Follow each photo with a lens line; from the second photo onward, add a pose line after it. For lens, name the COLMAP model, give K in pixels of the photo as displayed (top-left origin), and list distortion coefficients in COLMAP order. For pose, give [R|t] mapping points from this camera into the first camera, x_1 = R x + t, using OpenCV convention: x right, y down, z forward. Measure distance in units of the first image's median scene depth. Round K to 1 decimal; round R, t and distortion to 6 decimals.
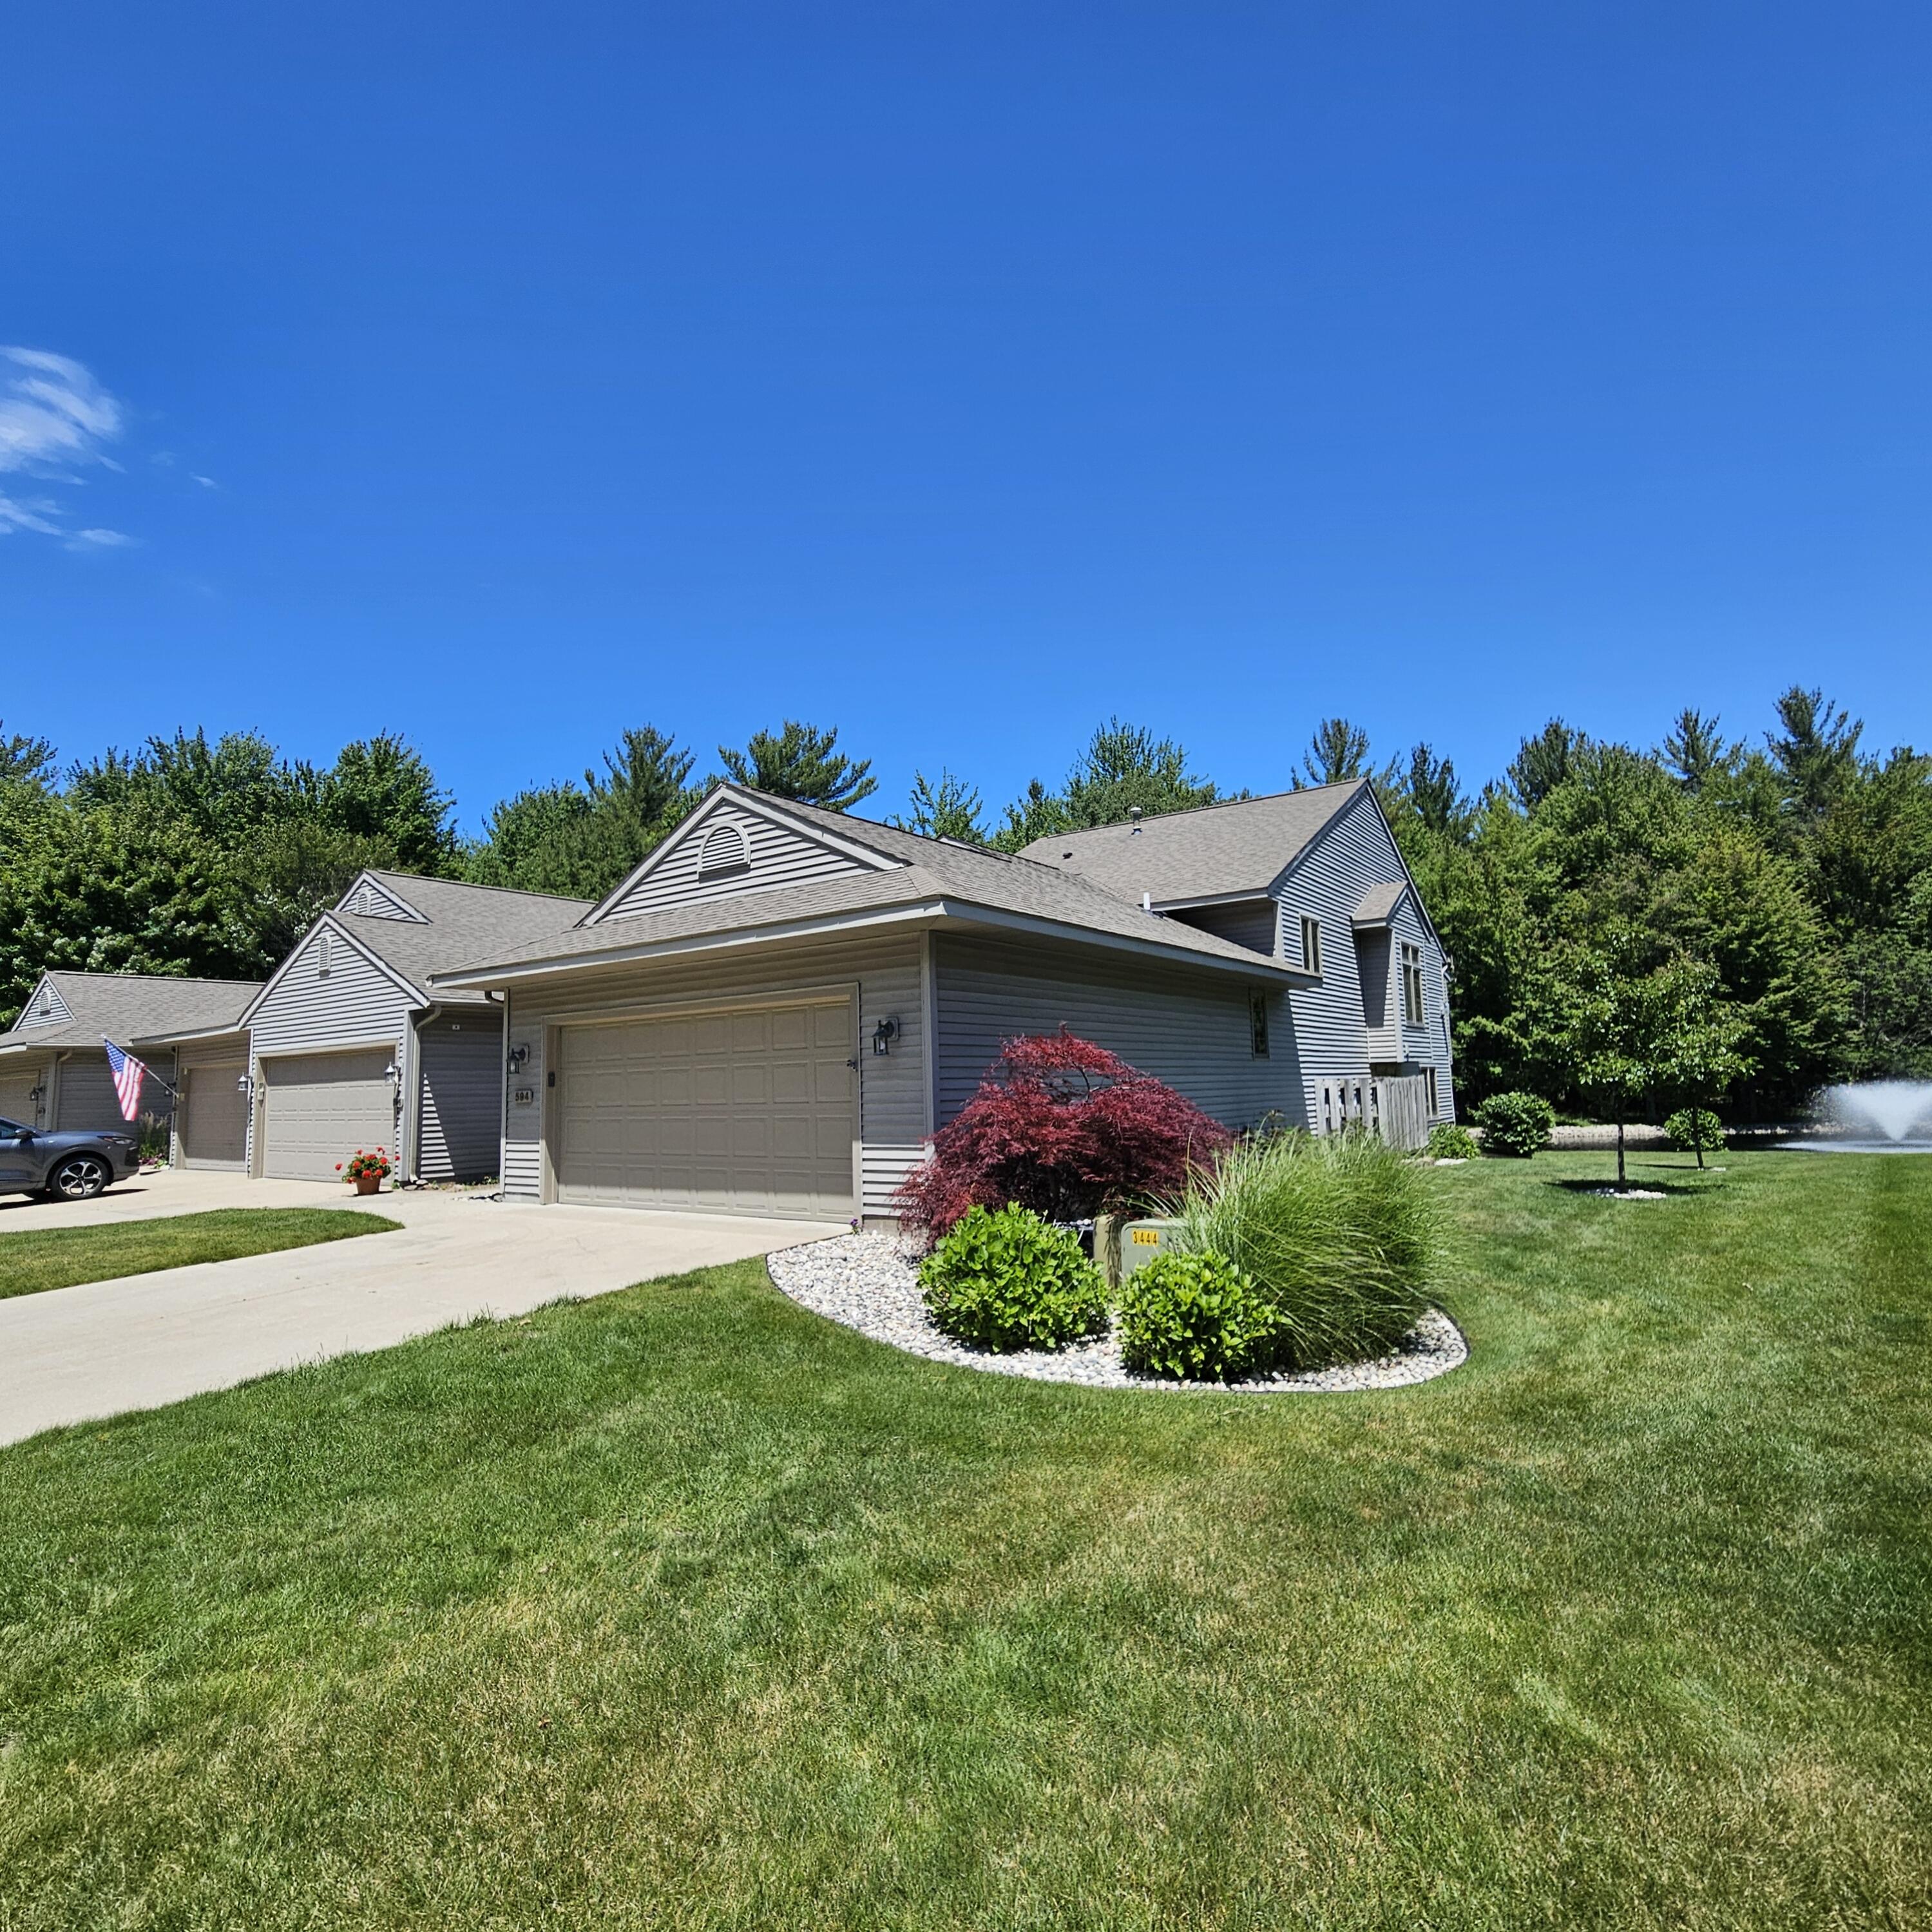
lens RADIAL K [[1060.1, 0, 969.3], [0, 1060.1, 961.1], [0, 0, 1]] dist [-0.005255, 0.005247]
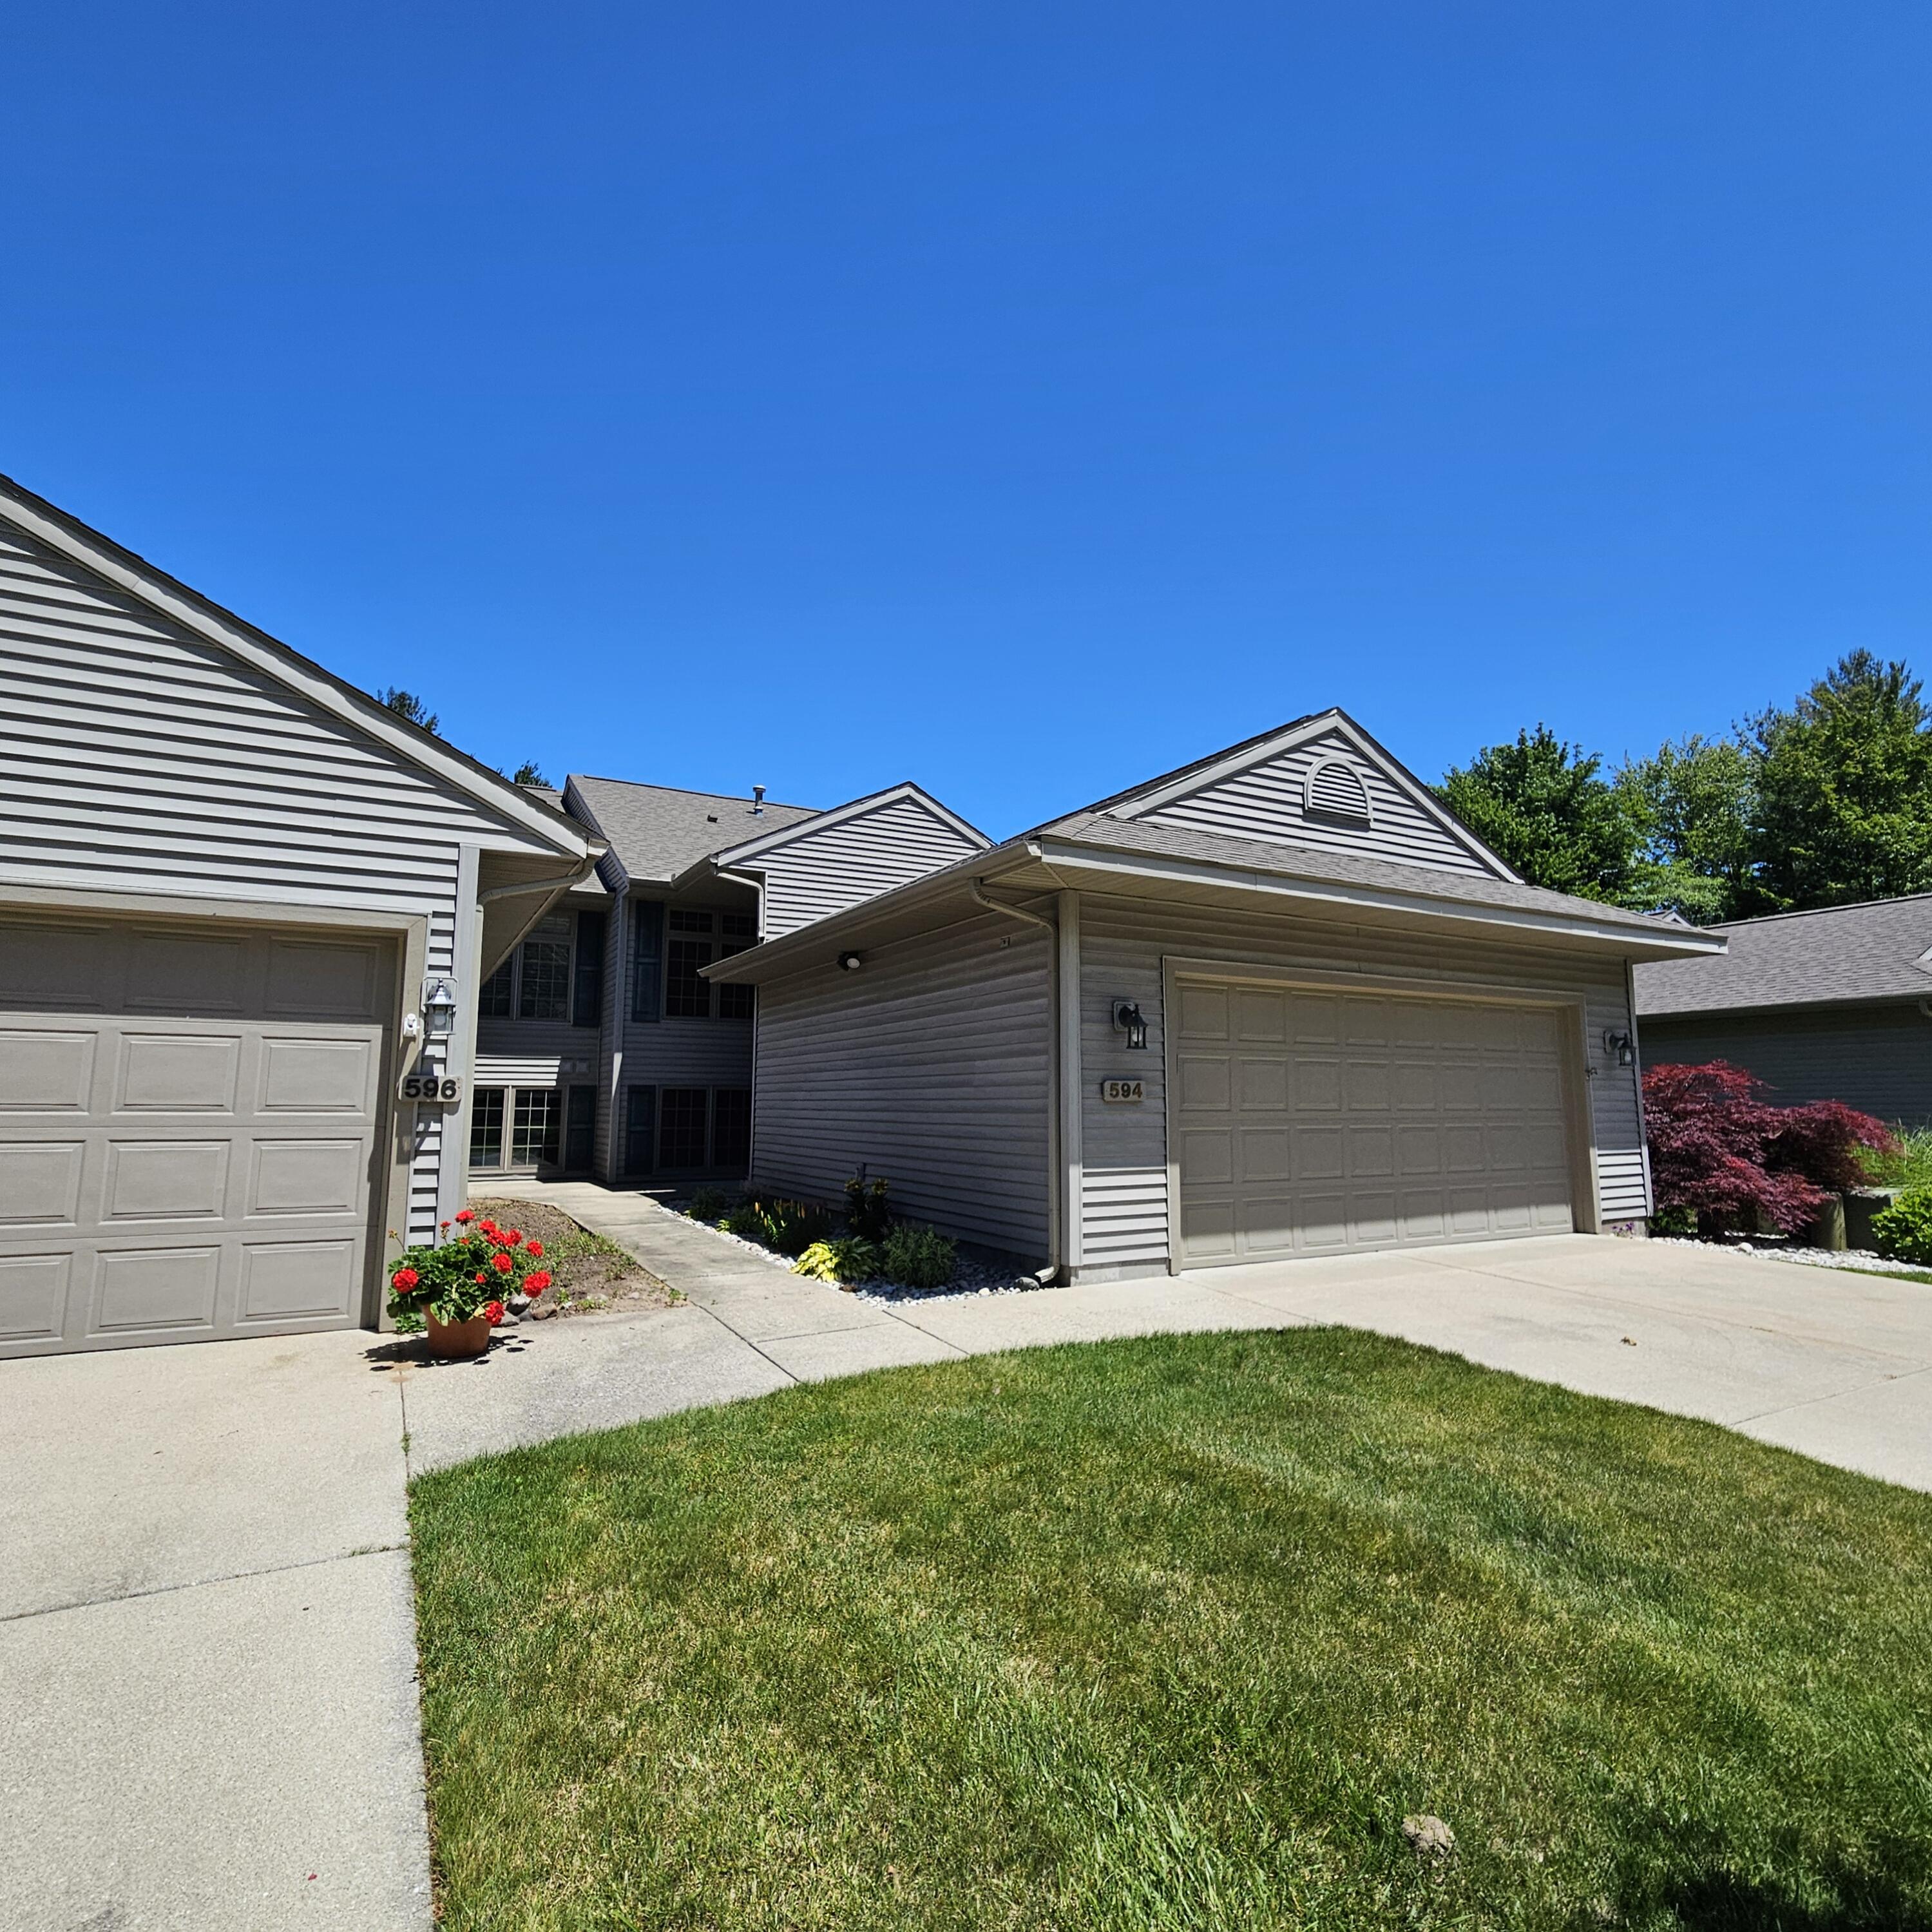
lens RADIAL K [[1060.1, 0, 986.1], [0, 1060.1, 959.6], [0, 0, 1]] dist [-0.005255, 0.005247]
pose [[0.419015, 0.151022, 0.895331, -1.024563], [-0.119275, 0.986681, -0.110610, 0.137872], [-0.900111, -0.060444, 0.431448, 0.872394]]
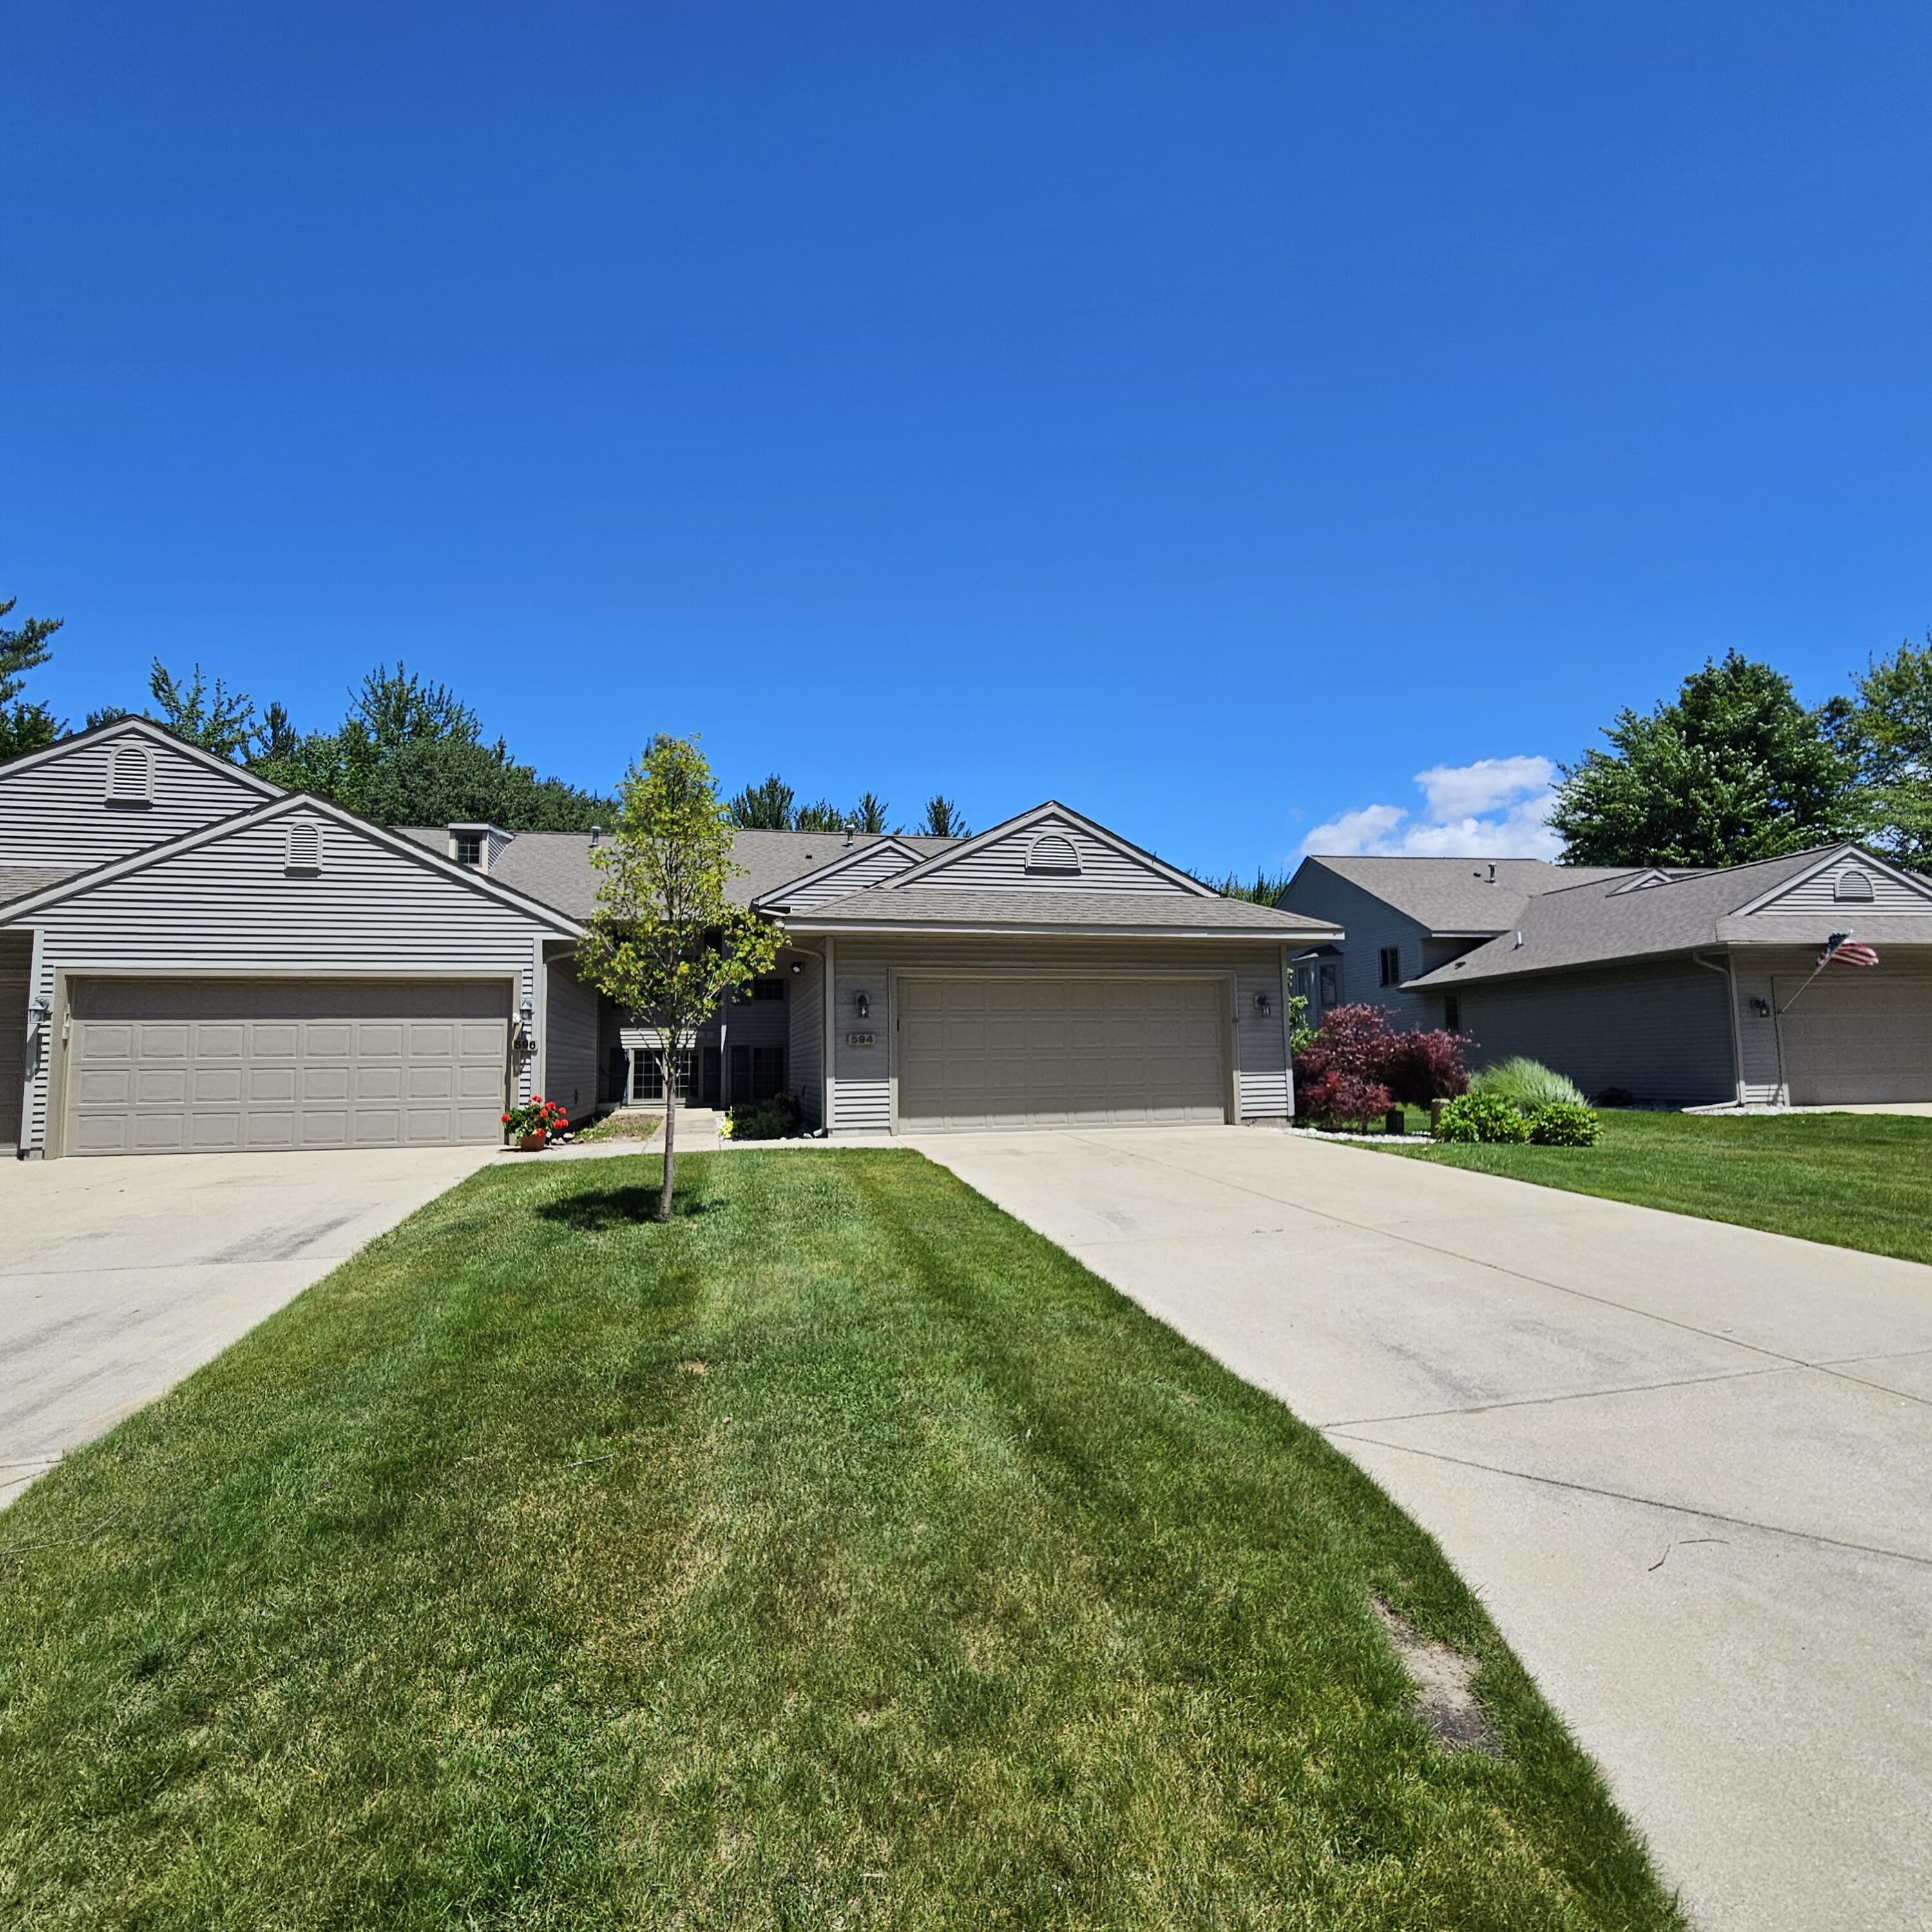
lens RADIAL K [[1060.1, 0, 982.3], [0, 1060.1, 968.2], [0, 0, 1]] dist [-0.005255, 0.005247]
pose [[0.643923, 0.090187, 0.759756, -1.238786], [-0.092387, 0.994927, -0.039802, 0.092156], [-0.759492, -0.044562, 0.648989, 0.216593]]
